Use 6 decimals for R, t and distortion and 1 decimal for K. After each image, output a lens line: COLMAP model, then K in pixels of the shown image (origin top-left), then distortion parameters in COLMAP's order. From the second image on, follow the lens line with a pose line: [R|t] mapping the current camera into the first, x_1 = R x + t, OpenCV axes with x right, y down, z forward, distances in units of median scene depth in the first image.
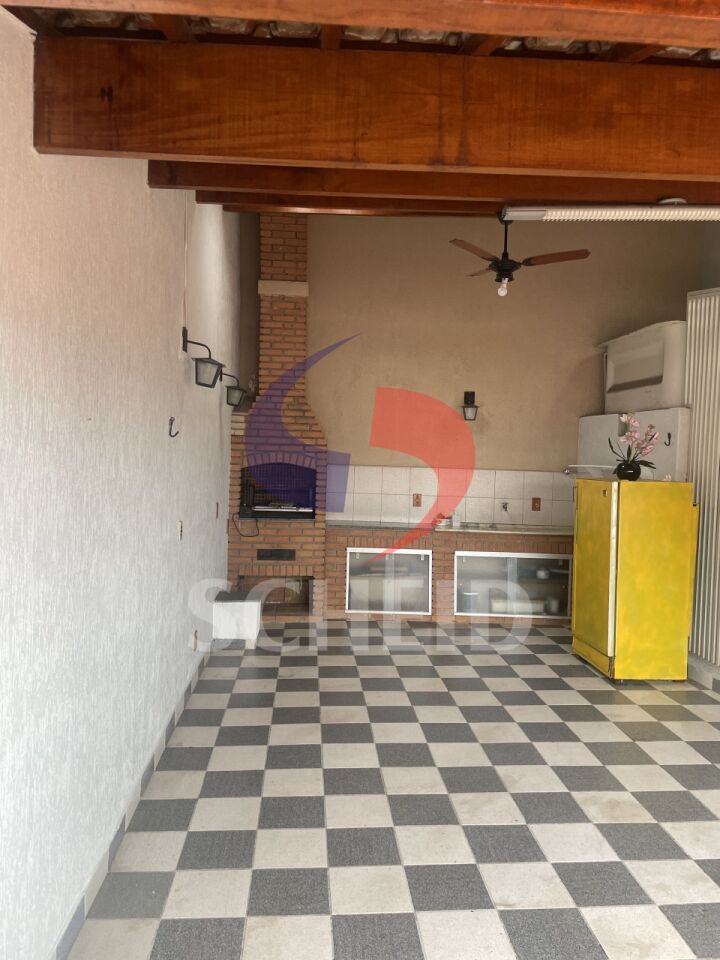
lens RADIAL K [[735.0, 0, 363.1], [0, 735.0, 487.2], [0, 0, 1]] dist [0.084827, -0.112920]
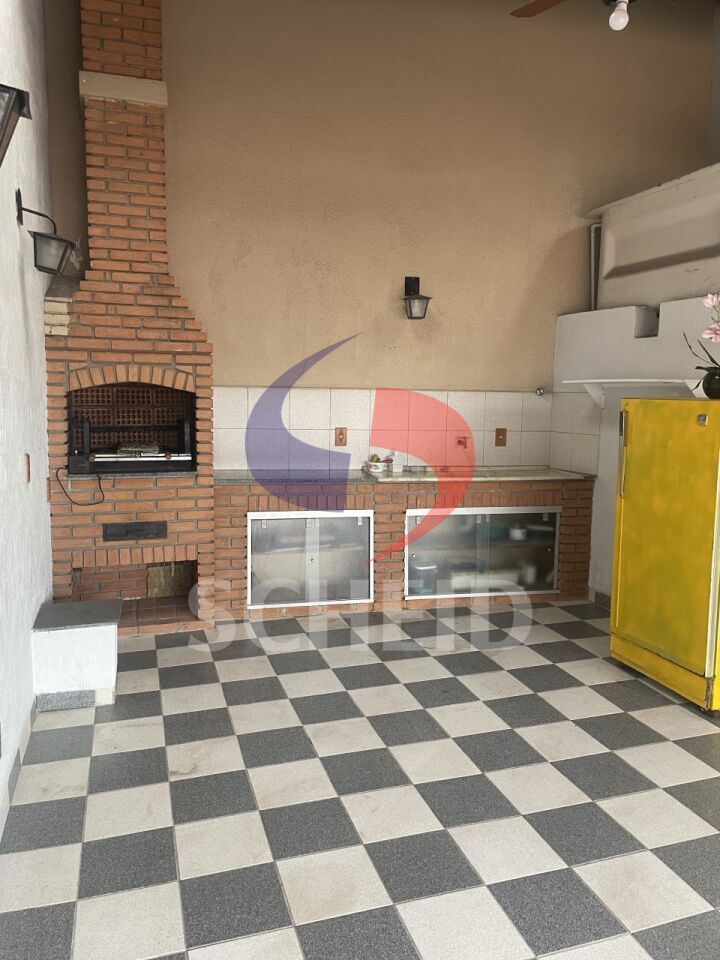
lens RADIAL K [[743.5, 0, 369.6], [0, 743.5, 480.4], [0, 0, 1]] dist [0.081510, -0.116698]
pose [[0.972427, -0.041355, 0.229510, -0.067733], [0.021654, 0.995911, 0.087704, -0.002296], [-0.232199, -0.080316, 0.969347, 0.338082]]
